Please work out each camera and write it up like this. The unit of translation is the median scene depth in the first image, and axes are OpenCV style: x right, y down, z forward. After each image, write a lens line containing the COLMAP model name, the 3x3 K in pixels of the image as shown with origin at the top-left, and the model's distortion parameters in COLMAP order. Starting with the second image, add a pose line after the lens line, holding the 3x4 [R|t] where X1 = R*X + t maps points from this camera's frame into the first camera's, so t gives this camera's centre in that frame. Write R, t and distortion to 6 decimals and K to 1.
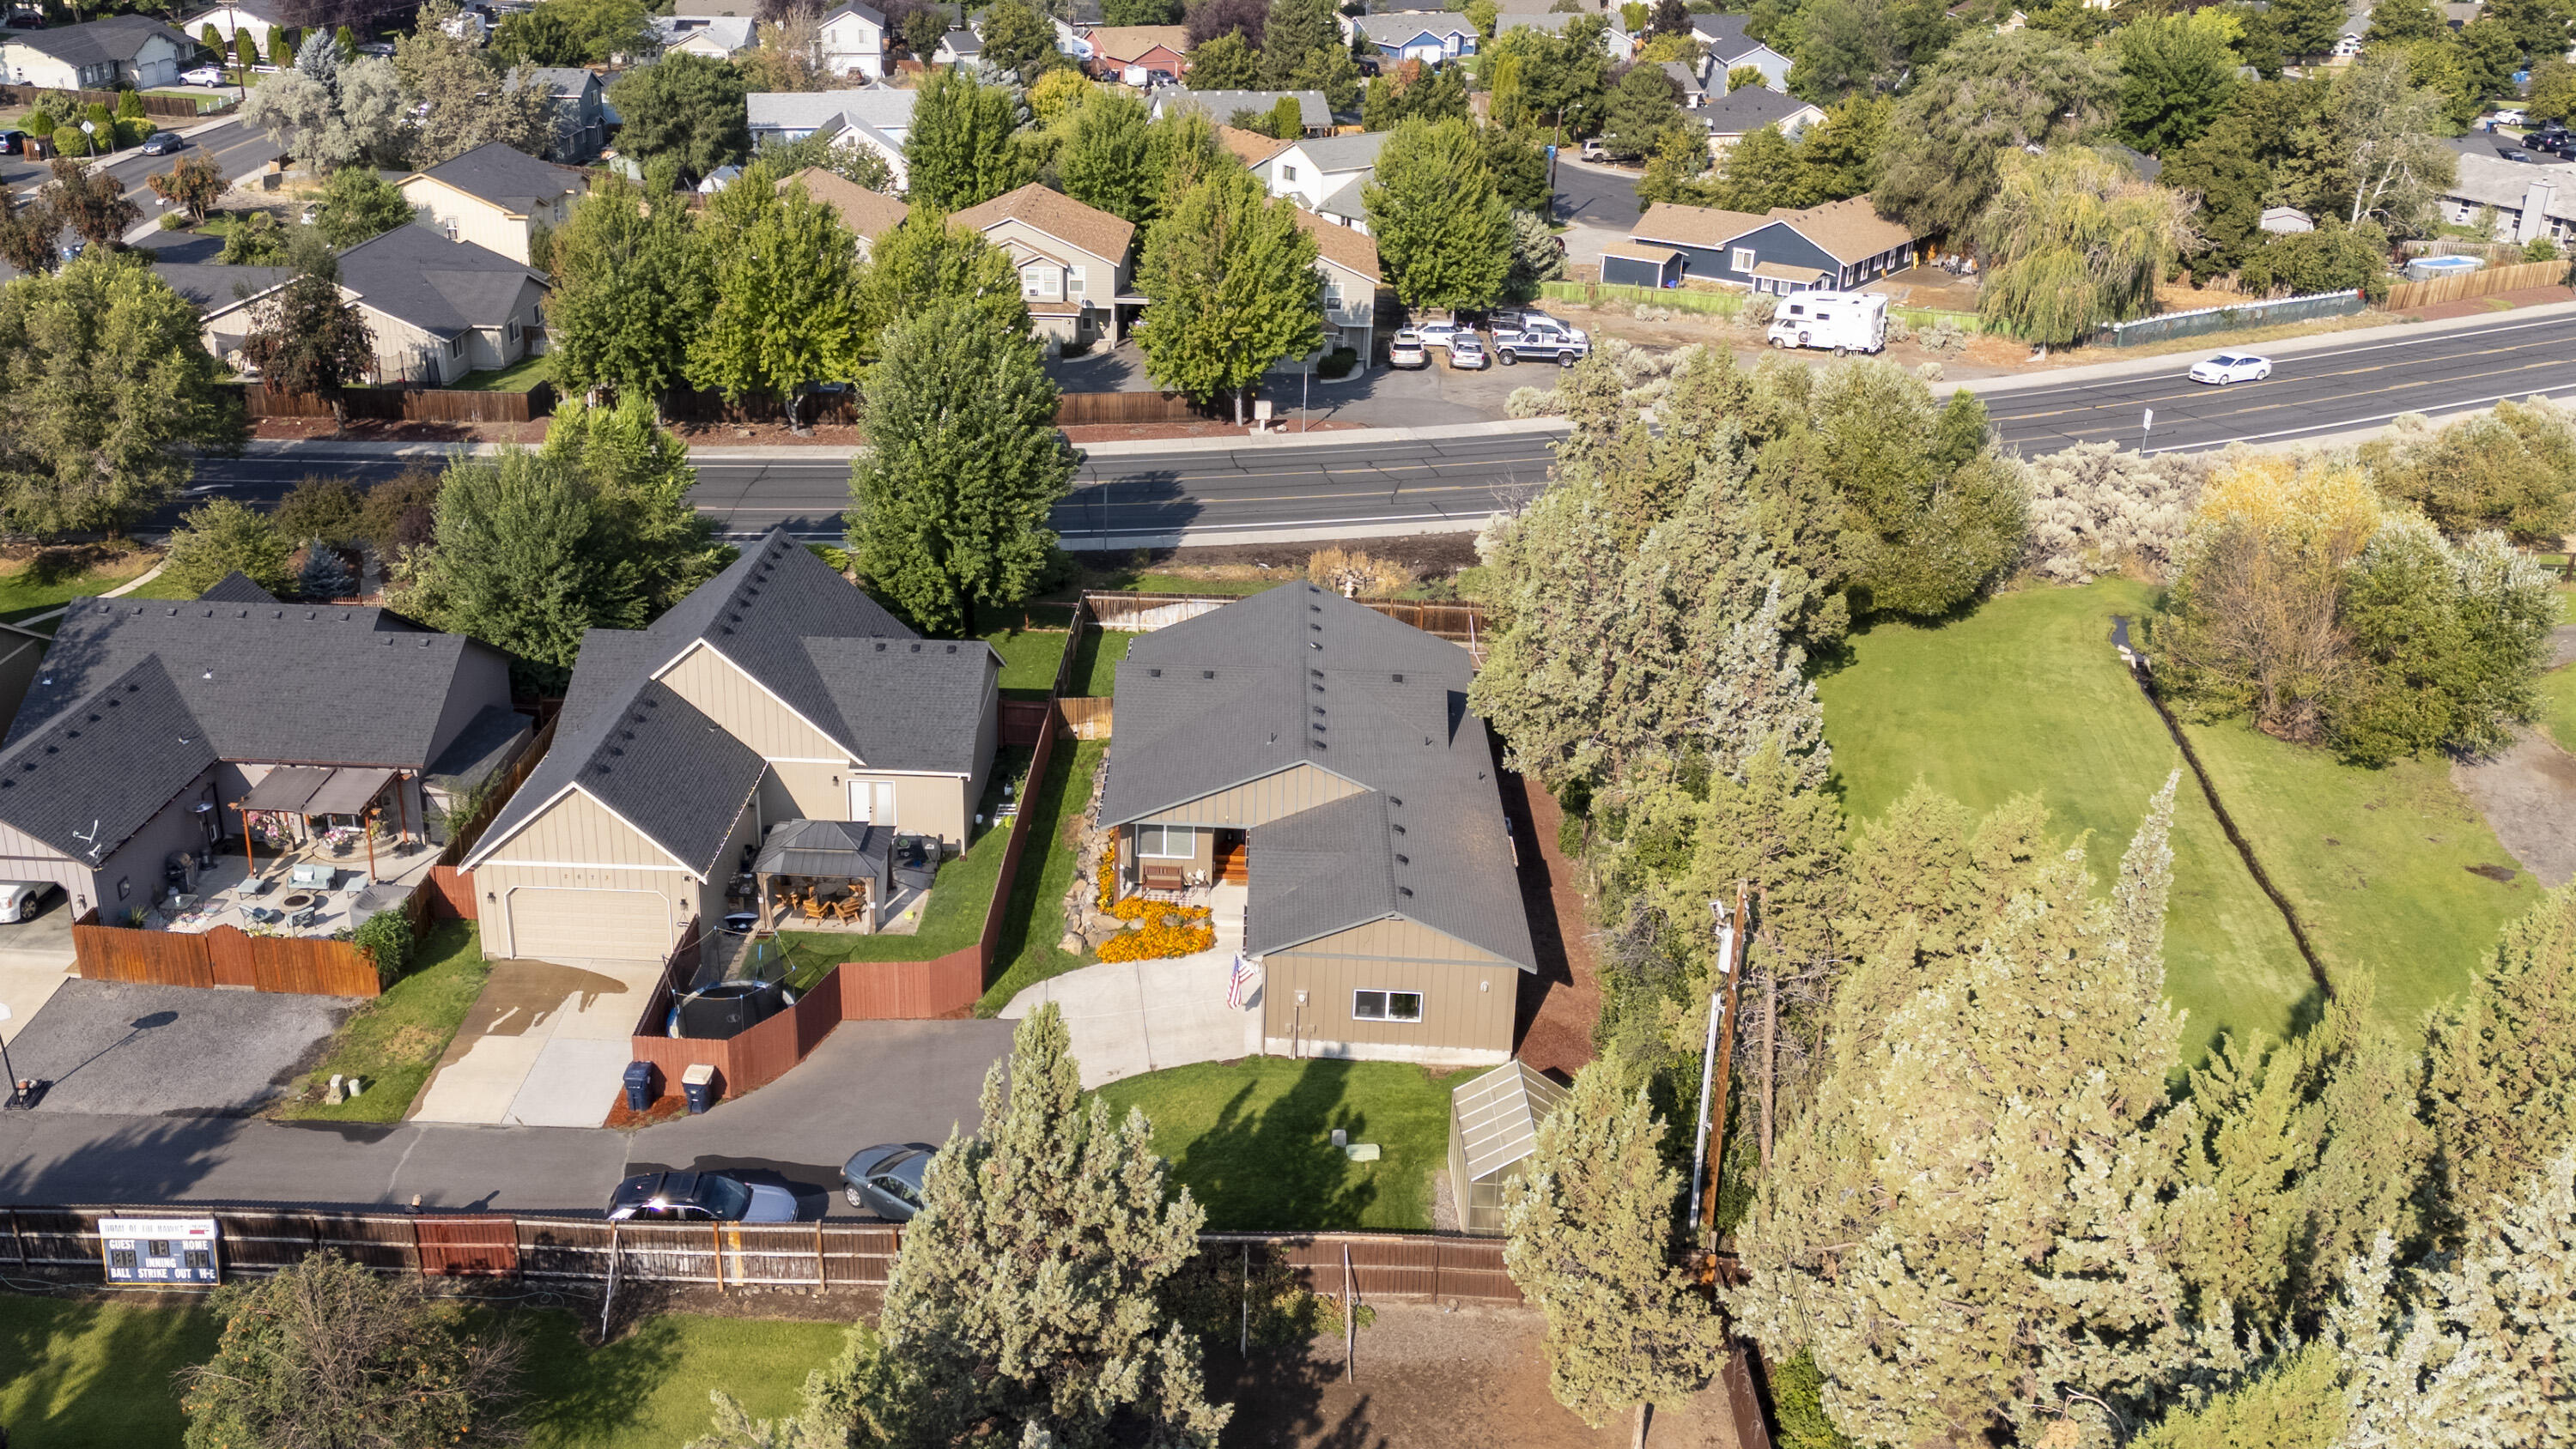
lens RADIAL K [[2086.4, 0, 1288.0], [0, 2086.4, 723.6], [0, 0, 1]] dist [-0.002368, -0.000912]
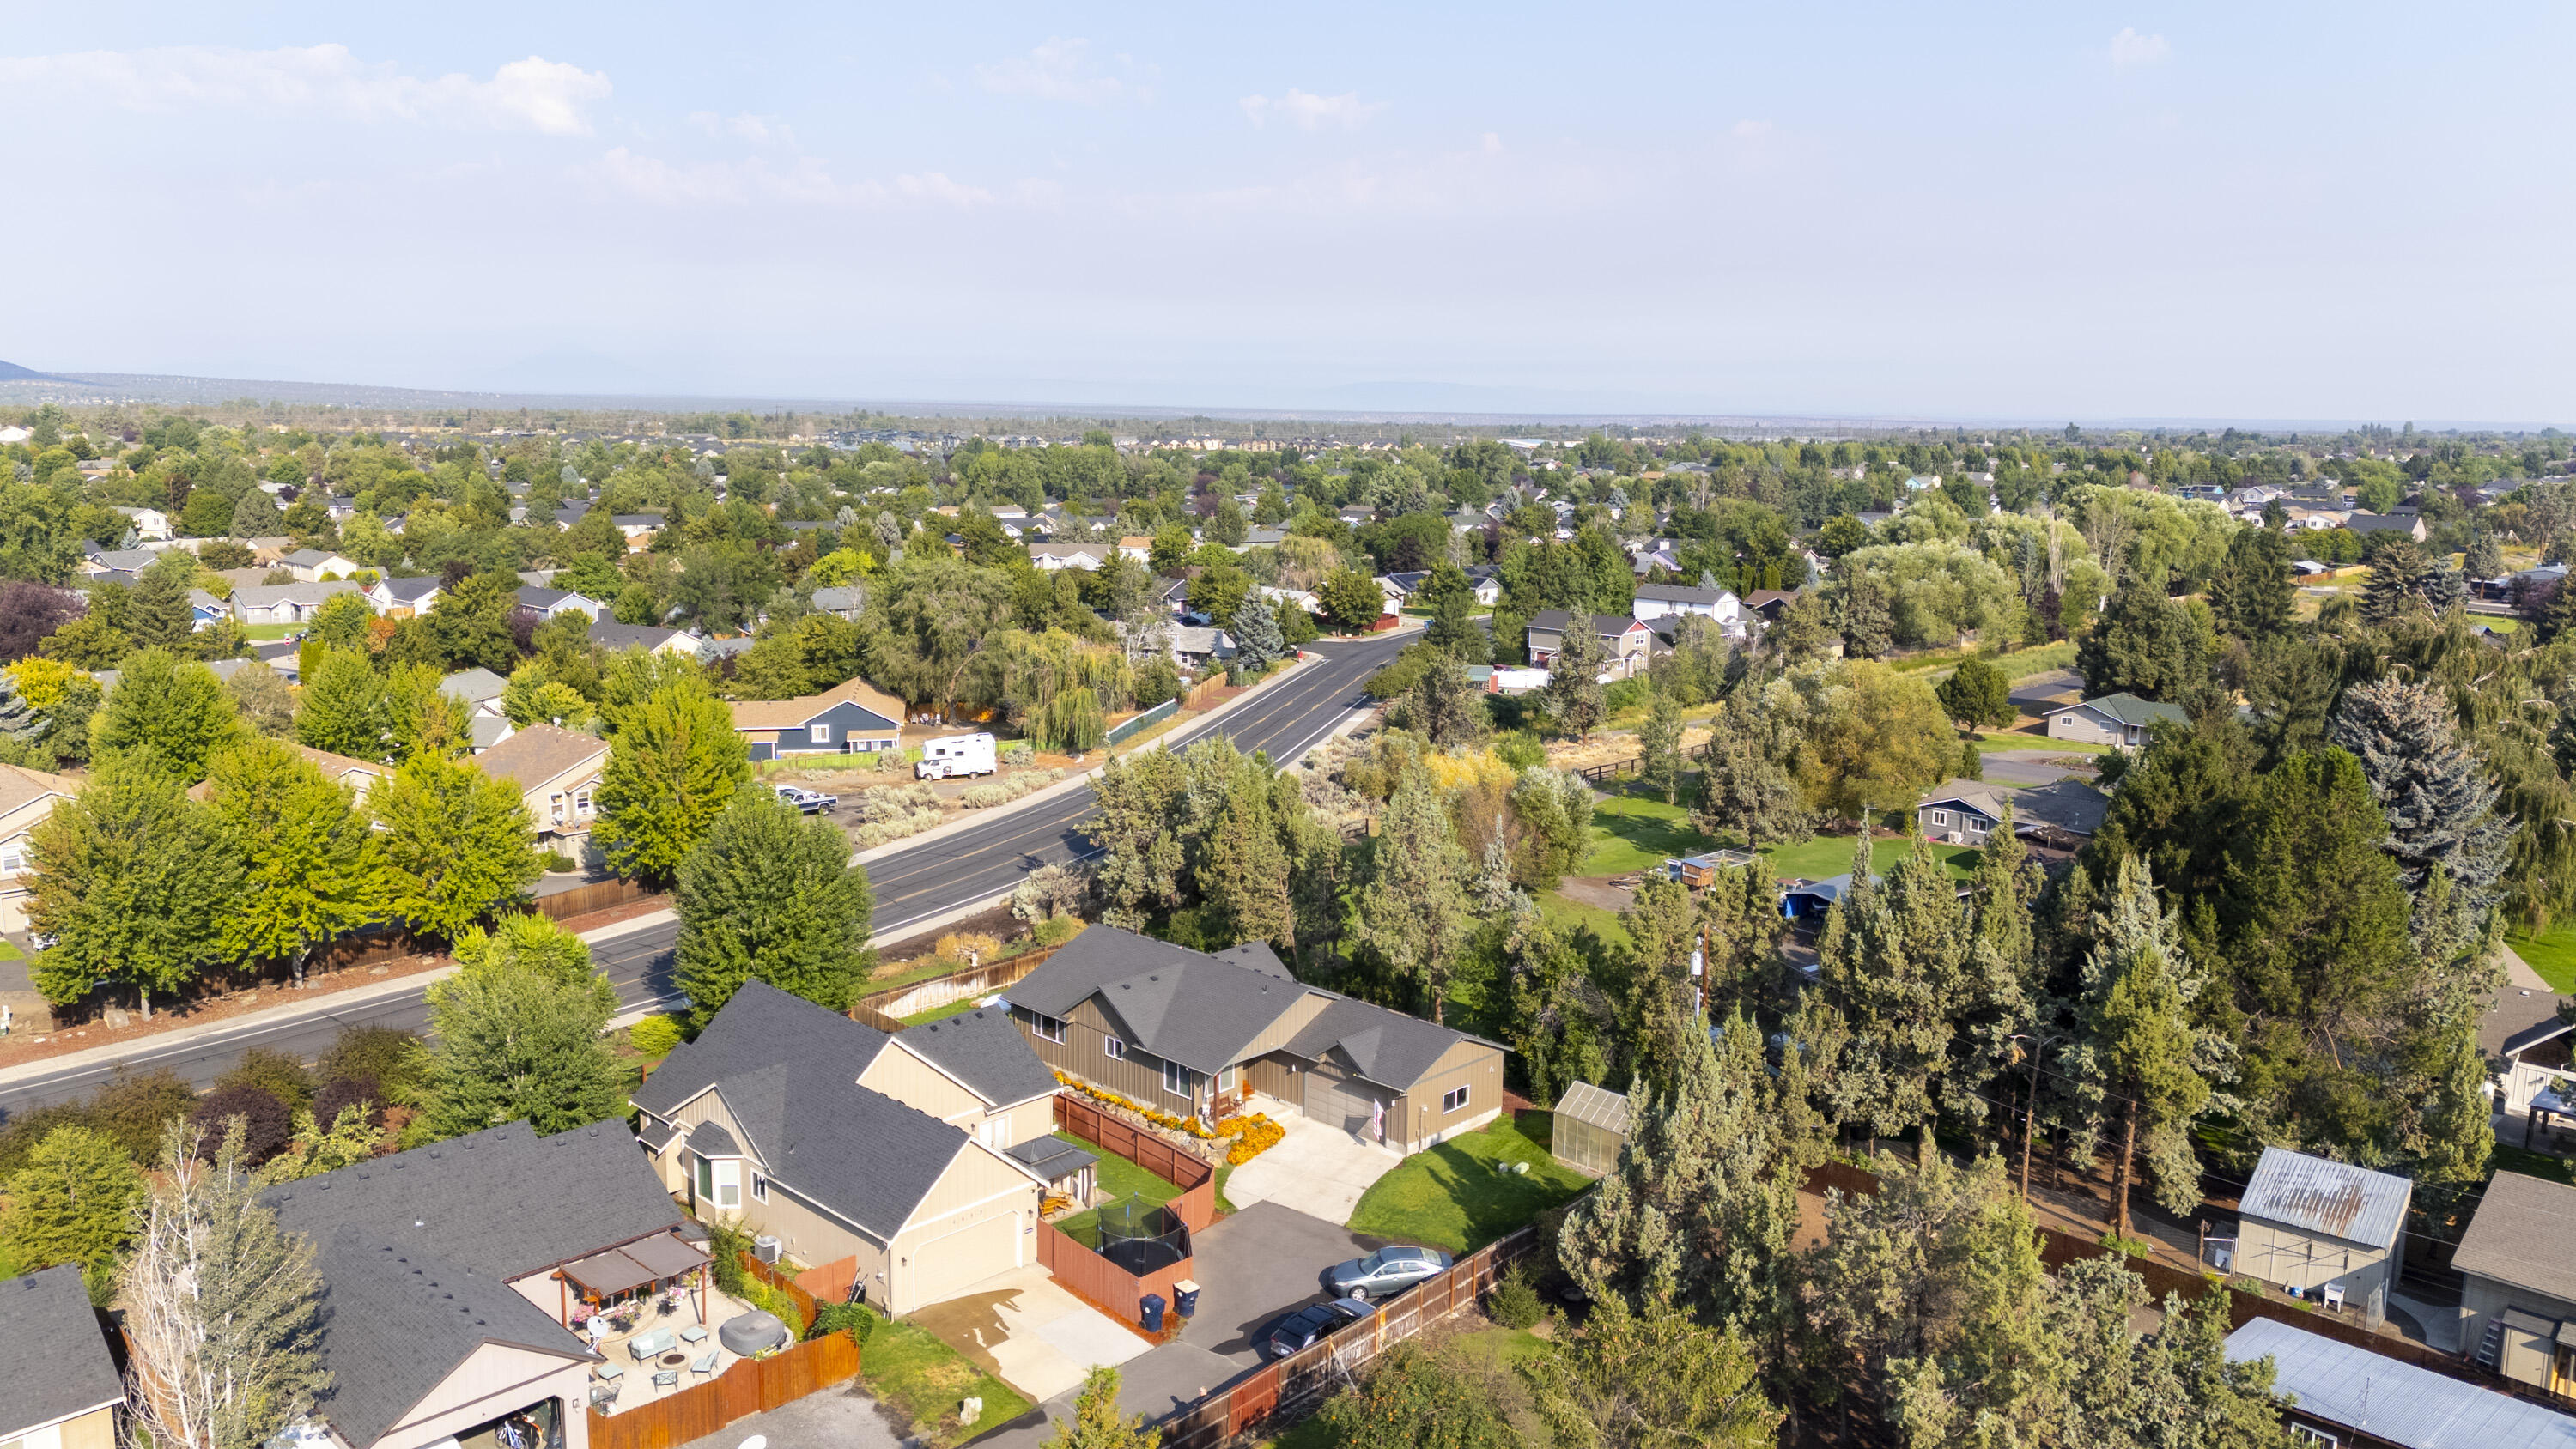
lens RADIAL K [[1837.2, 0, 1286.6], [0, 1837.2, 728.8], [0, 0, 1]] dist [0.037207, -0.019724]
pose [[0.642953, -0.122497, 0.756046, -0.537434], [0.301901, 0.947739, -0.103185, -0.015736], [-0.703894, 0.294594, 0.646334, 0.035133]]
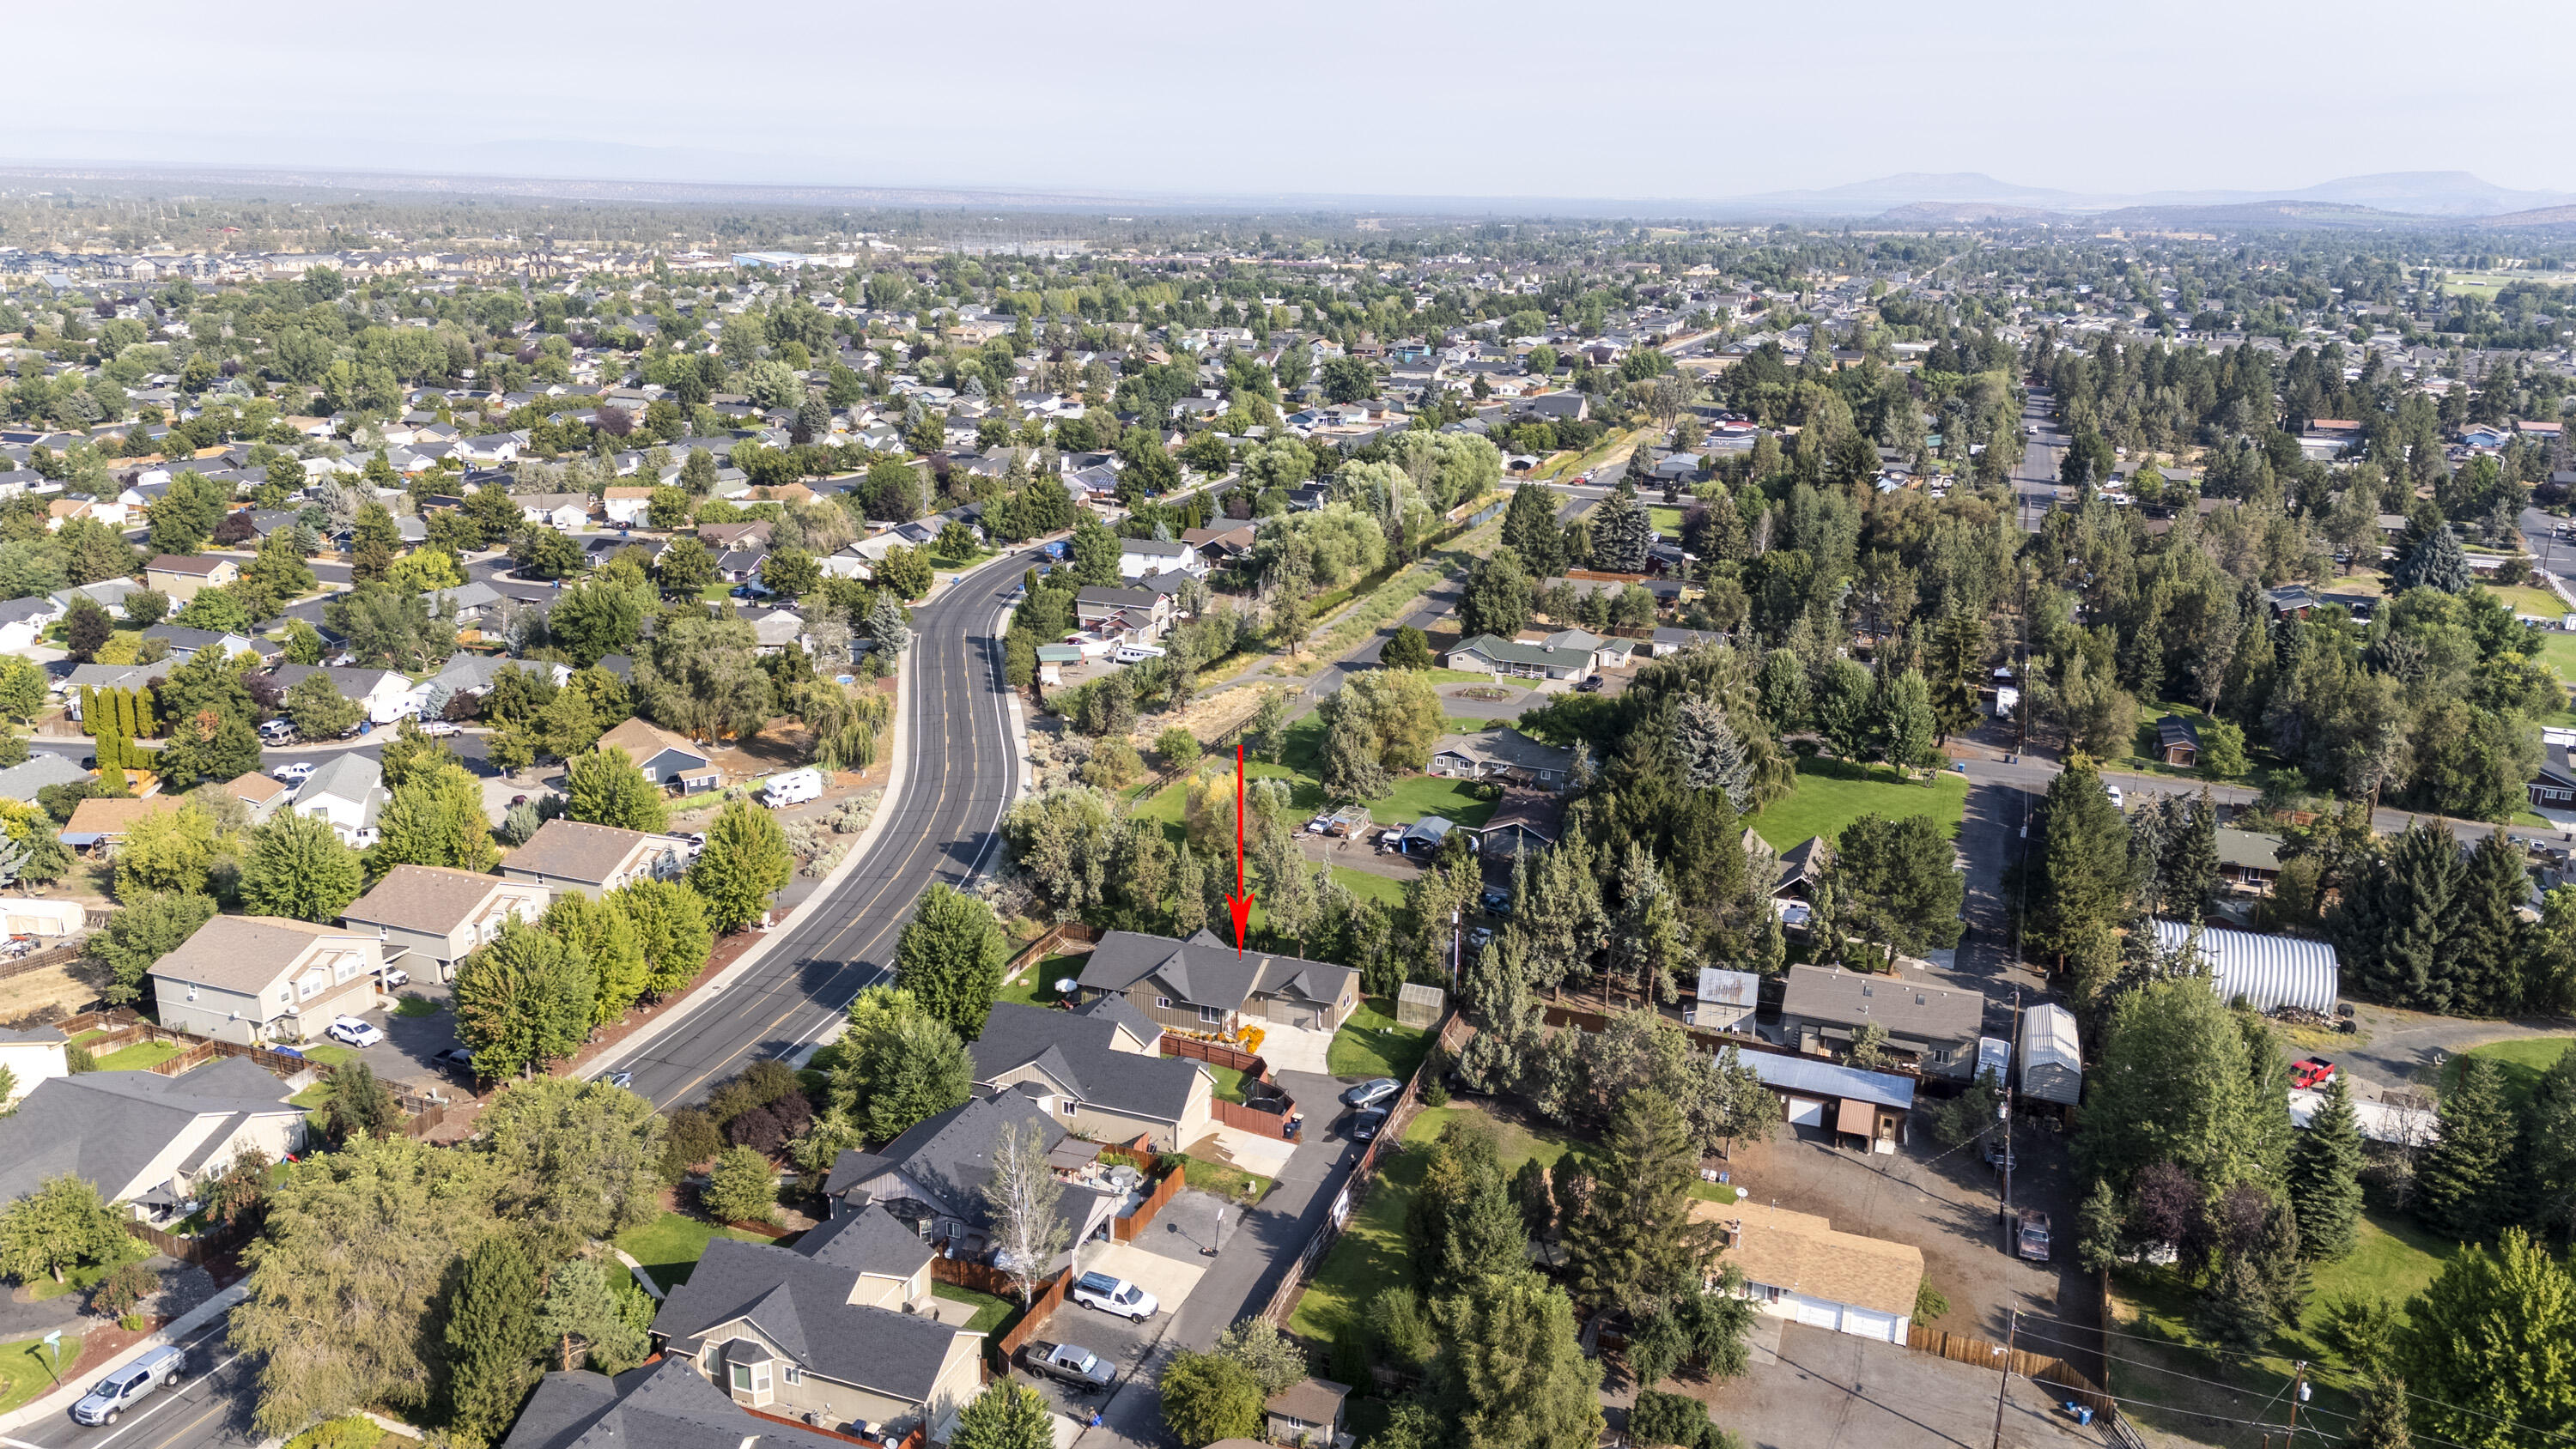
lens RADIAL K [[1837.2, 0, 1284.2], [0, 1837.2, 718.2], [0, 0, 1]] dist [0.037207, -0.019724]
pose [[0.274242, -0.255054, 0.927221, -1.231180], [0.370907, 0.917638, 0.142715, -0.349522], [-0.887254, 0.304774, 0.346257, -0.016076]]
